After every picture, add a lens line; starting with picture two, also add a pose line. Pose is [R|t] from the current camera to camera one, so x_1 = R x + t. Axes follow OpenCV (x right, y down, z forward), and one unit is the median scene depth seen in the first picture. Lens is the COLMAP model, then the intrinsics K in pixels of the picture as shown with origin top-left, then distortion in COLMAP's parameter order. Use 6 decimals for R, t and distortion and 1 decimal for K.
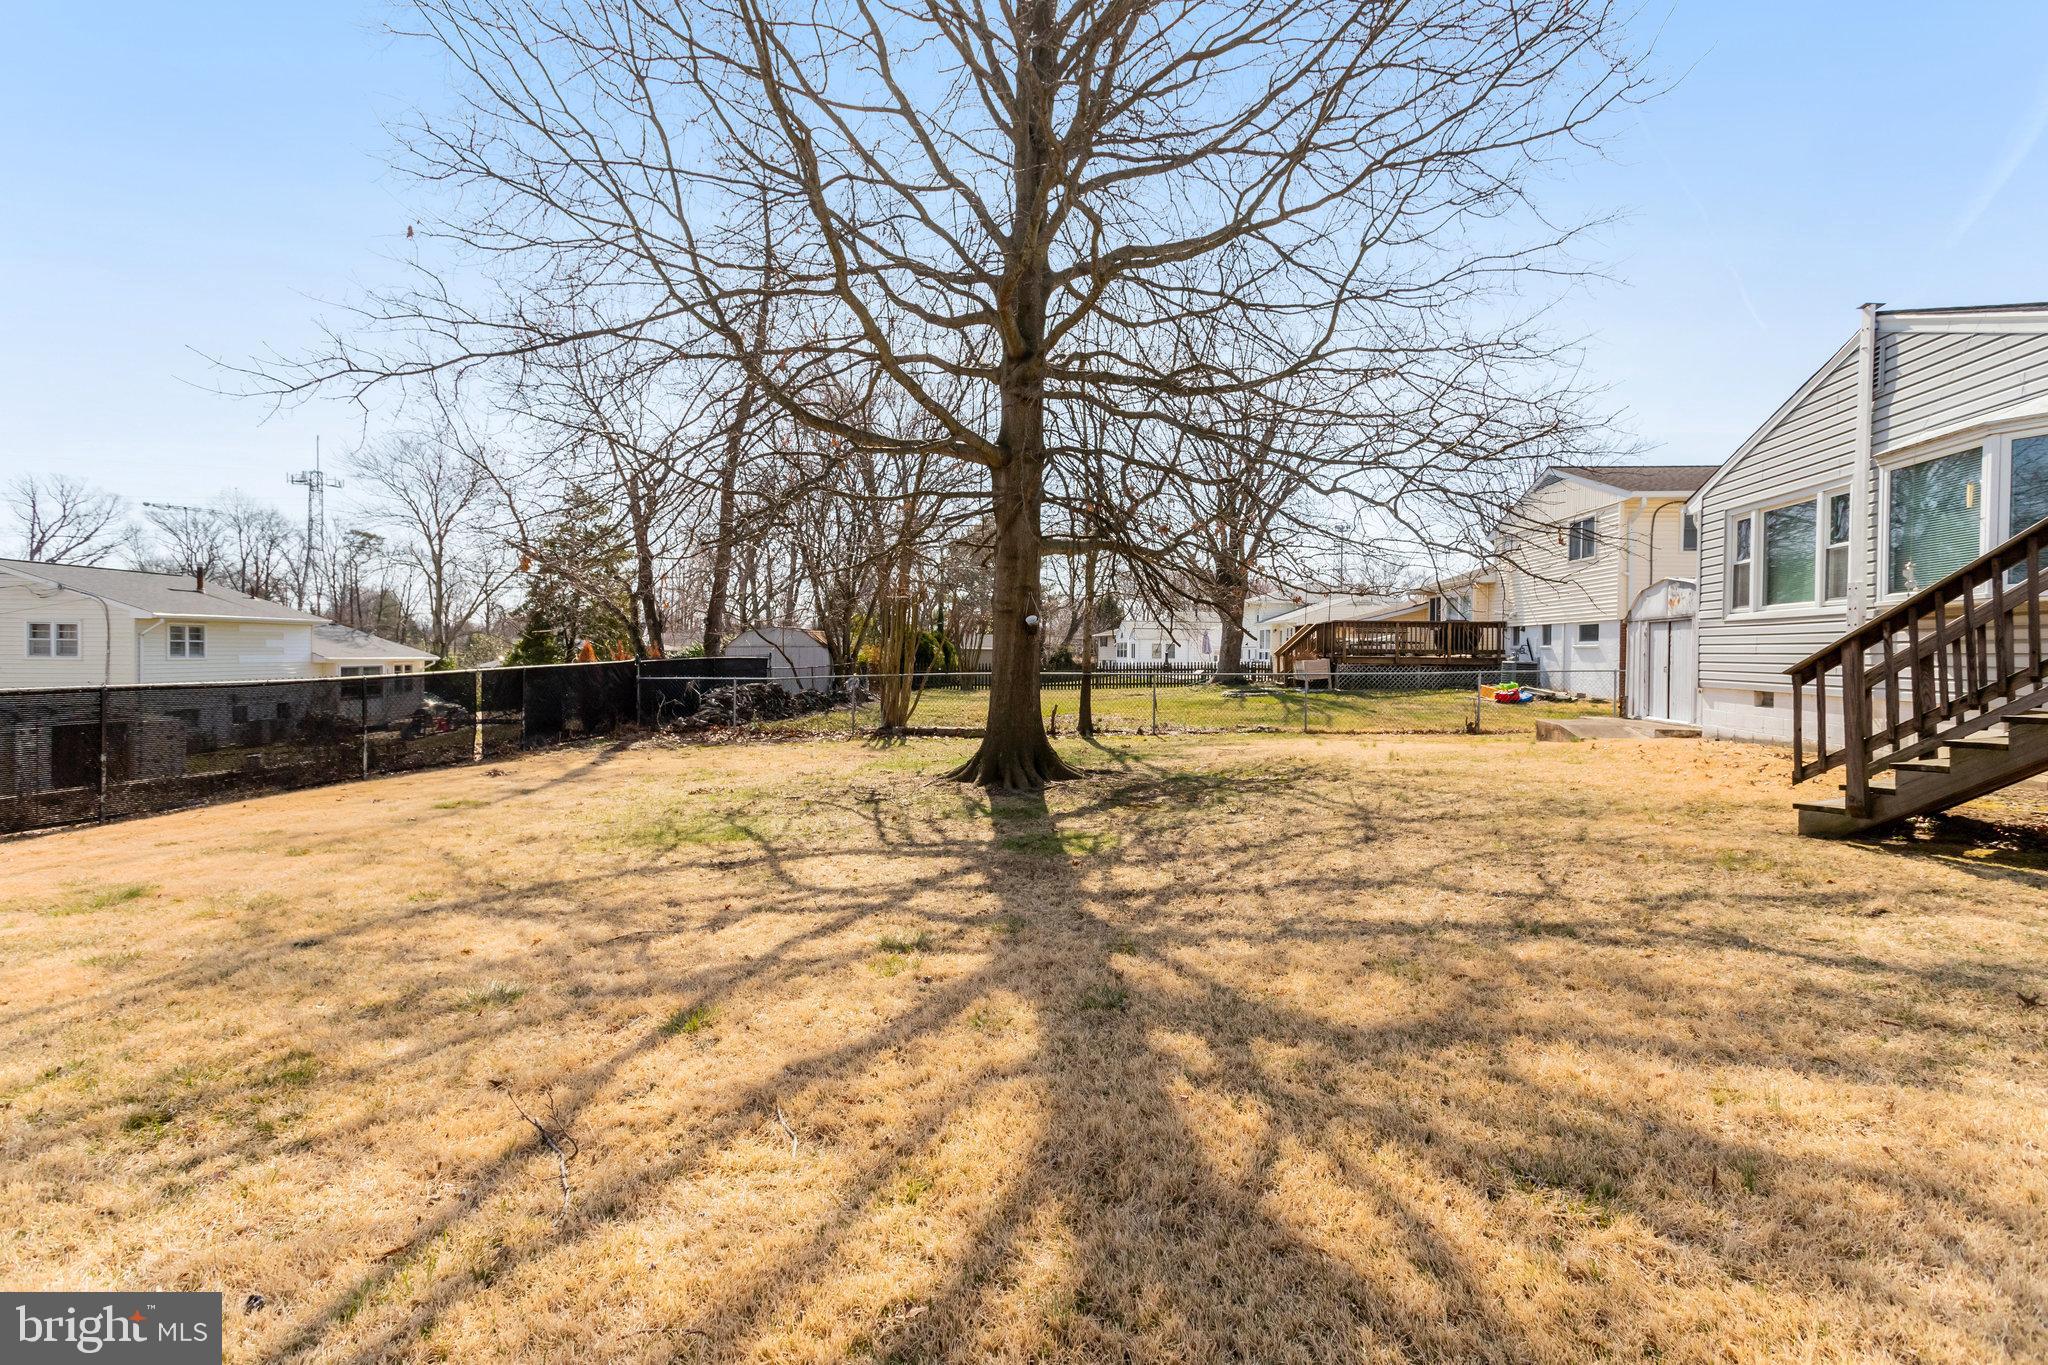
lens RADIAL K [[967.5, 0, 1039.1], [0, 967.5, 669.2], [0, 0, 1]] dist [0.026648, 0.000716]
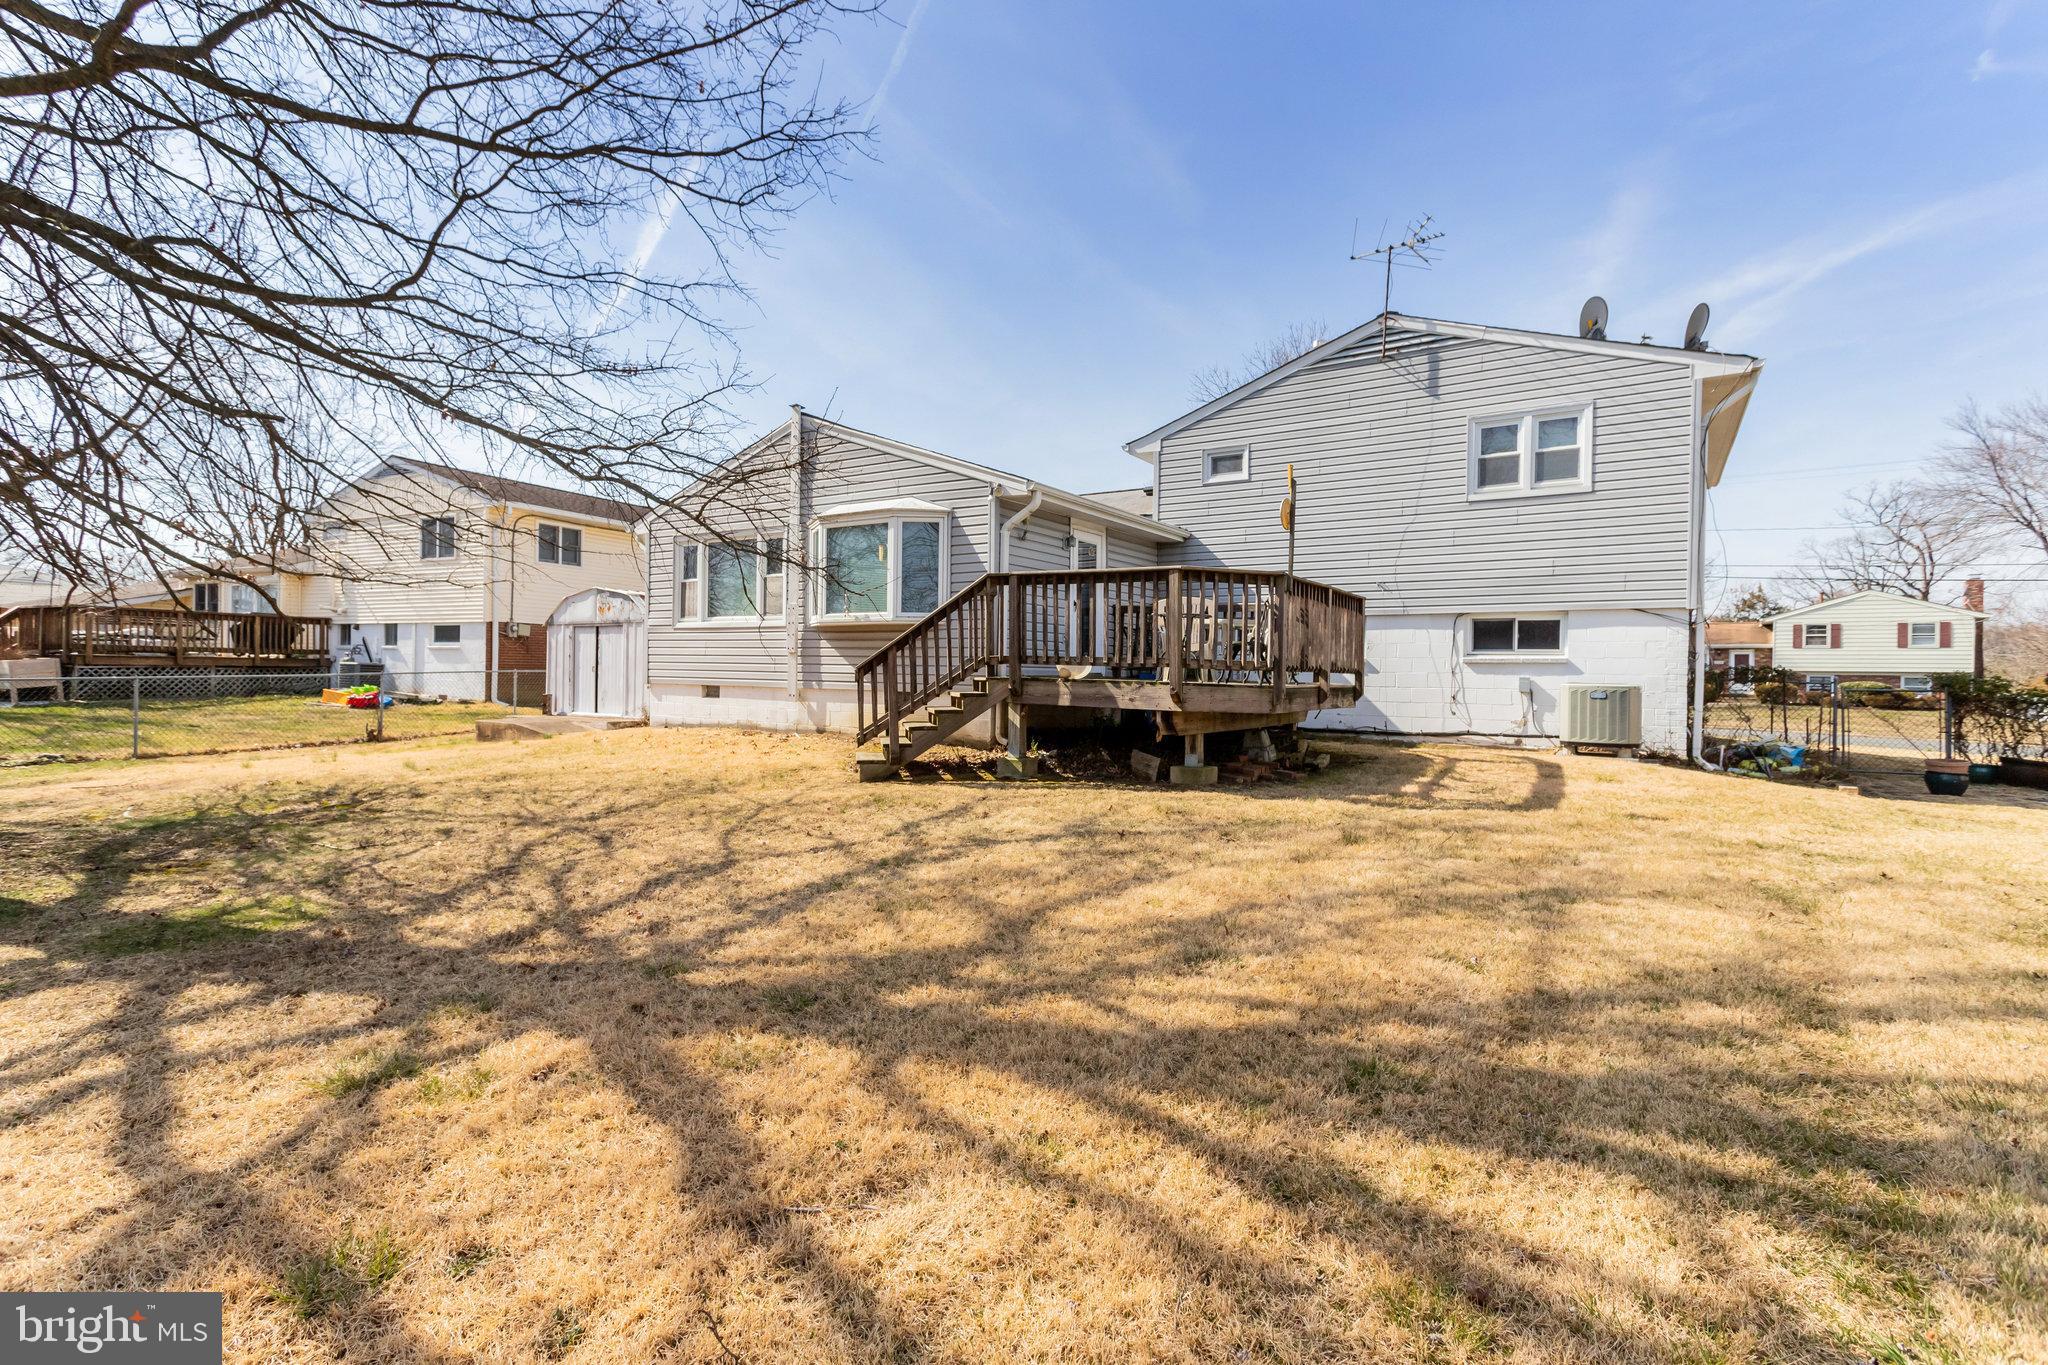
lens RADIAL K [[967.5, 0, 1039.1], [0, 967.5, 669.2], [0, 0, 1]] dist [0.026648, 0.000716]
pose [[0.379015, -0.002999, 0.925386, -0.584767], [0.006688, 0.999978, 0.000502, 0.009953], [-0.925366, 0.005998, 0.379027, 0.321792]]
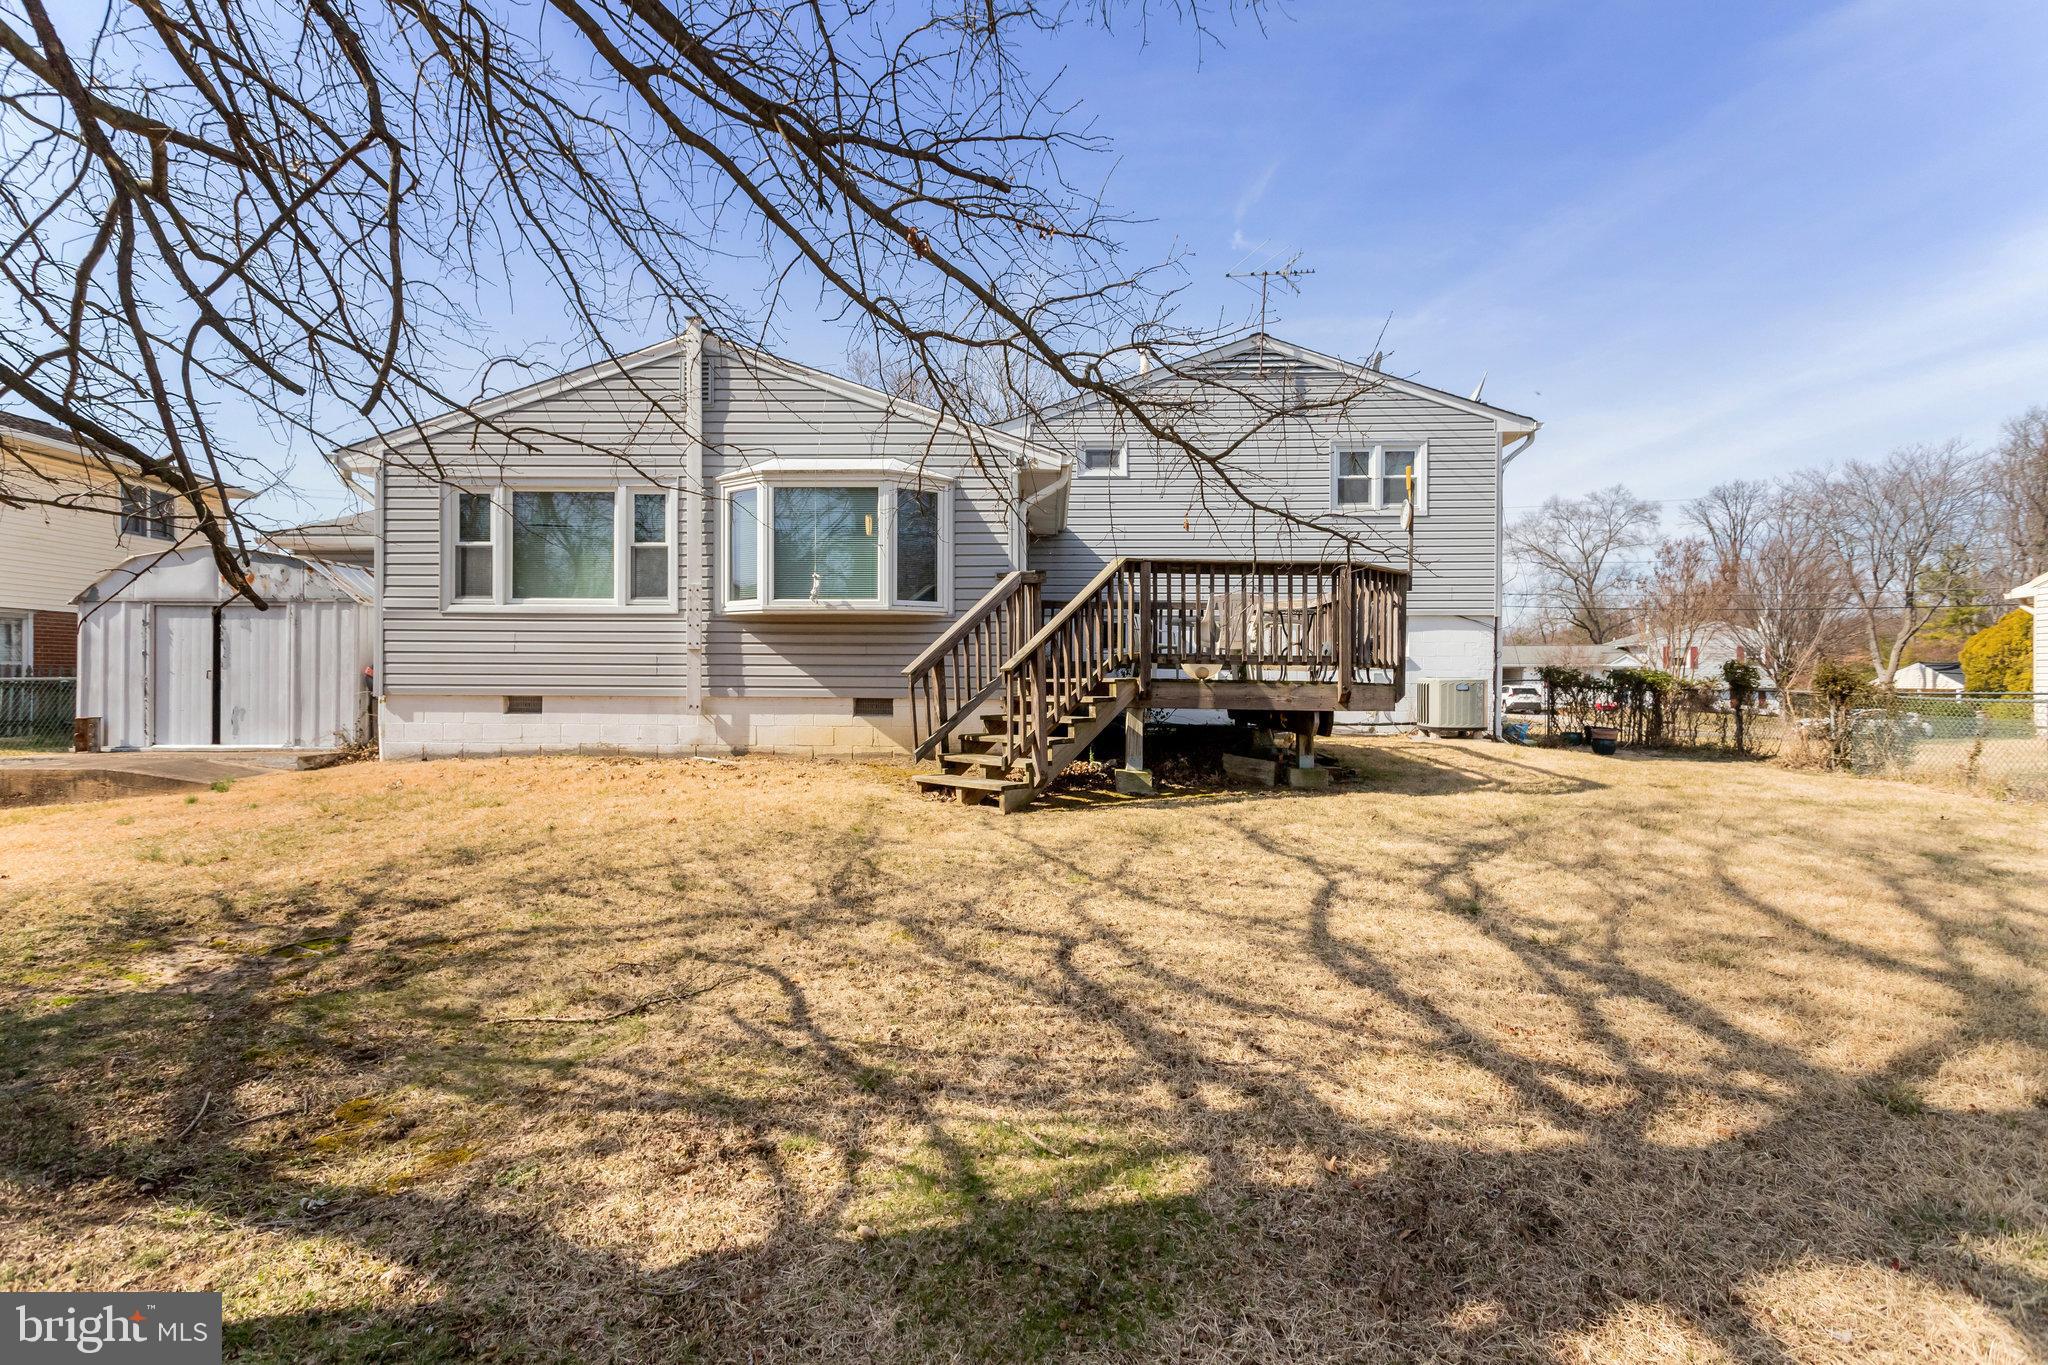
lens RADIAL K [[967.5, 0, 1039.1], [0, 967.5, 669.2], [0, 0, 1]] dist [0.026648, 0.000716]
pose [[-0.162740, -0.003342, 0.986663, -0.455849], [0.012778, 0.999903, 0.005494, 0.000185], [-0.986586, 0.013502, -0.162682, 1.581770]]
